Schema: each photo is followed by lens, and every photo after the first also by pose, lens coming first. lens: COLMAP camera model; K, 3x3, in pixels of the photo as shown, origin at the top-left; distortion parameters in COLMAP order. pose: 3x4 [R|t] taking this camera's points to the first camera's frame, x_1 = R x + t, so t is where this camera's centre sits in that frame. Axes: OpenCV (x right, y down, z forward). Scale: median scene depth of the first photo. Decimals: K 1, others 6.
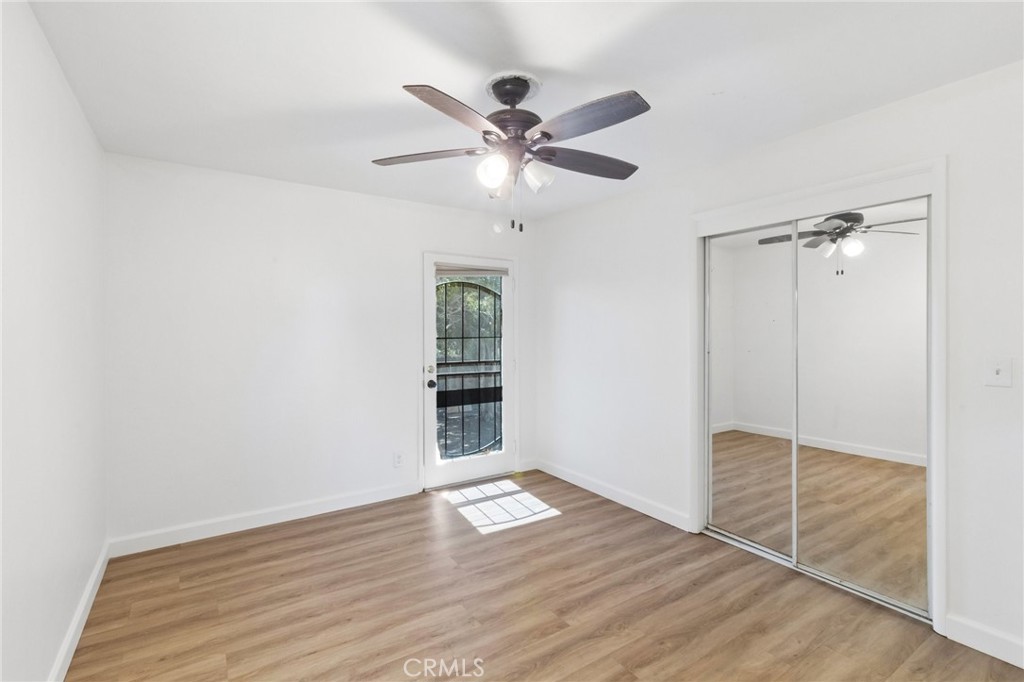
lens RADIAL K [[473.7, 0, 505.0], [0, 473.7, 337.0], [0, 0, 1]] dist [0.008760, 0.000121]
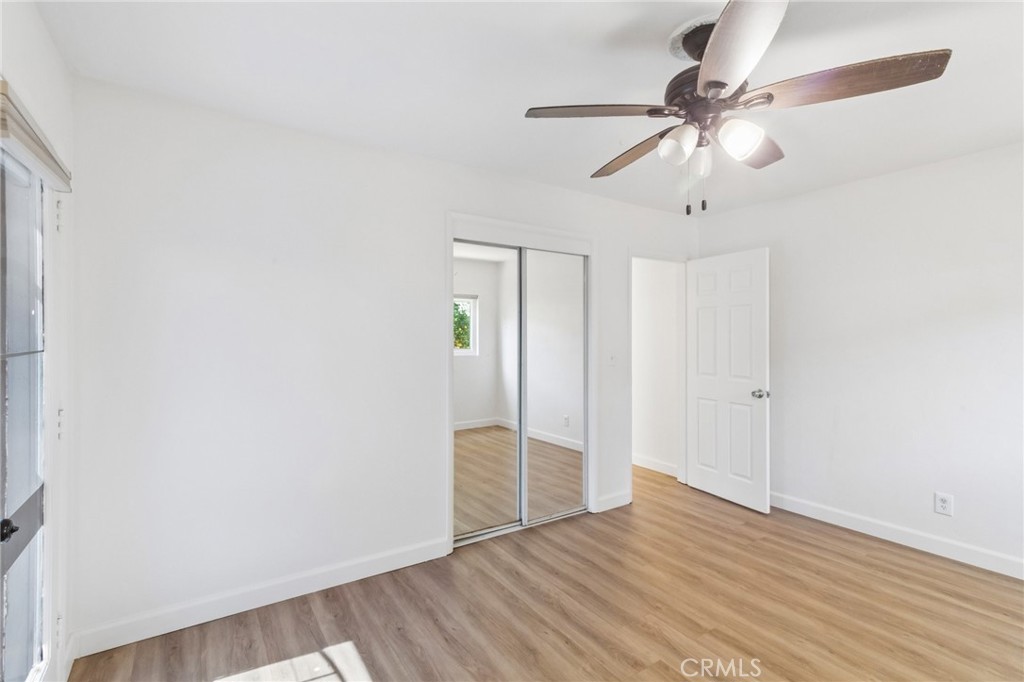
lens RADIAL K [[473.7, 0, 505.0], [0, 473.7, 337.0], [0, 0, 1]] dist [0.008760, 0.000121]
pose [[-0.000999, 0.000825, 0.999999, -0.562733], [0.013020, 0.999915, -0.000812, -0.008287], [-0.999915, 0.013019, -0.001010, 0.941158]]
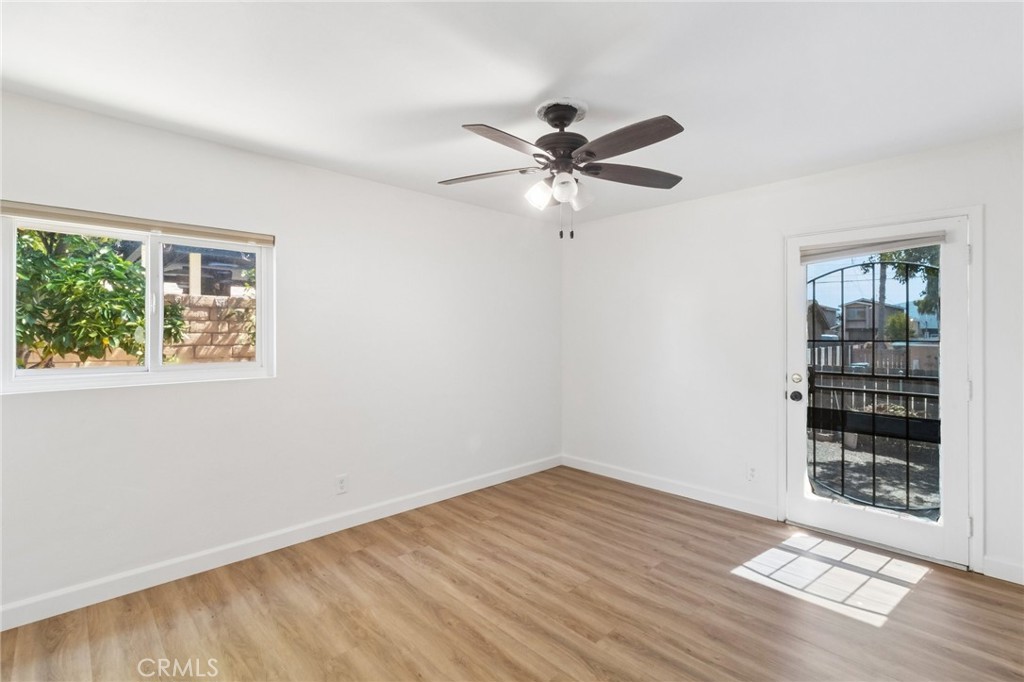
lens RADIAL K [[473.7, 0, 505.0], [0, 473.7, 337.0], [0, 0, 1]] dist [0.008760, 0.000121]
pose [[0.173194, 0.013432, -0.984796, 0.753109], [-0.012686, 0.999854, 0.011406, -0.008121], [0.984806, 0.010517, 0.173339, 0.476159]]
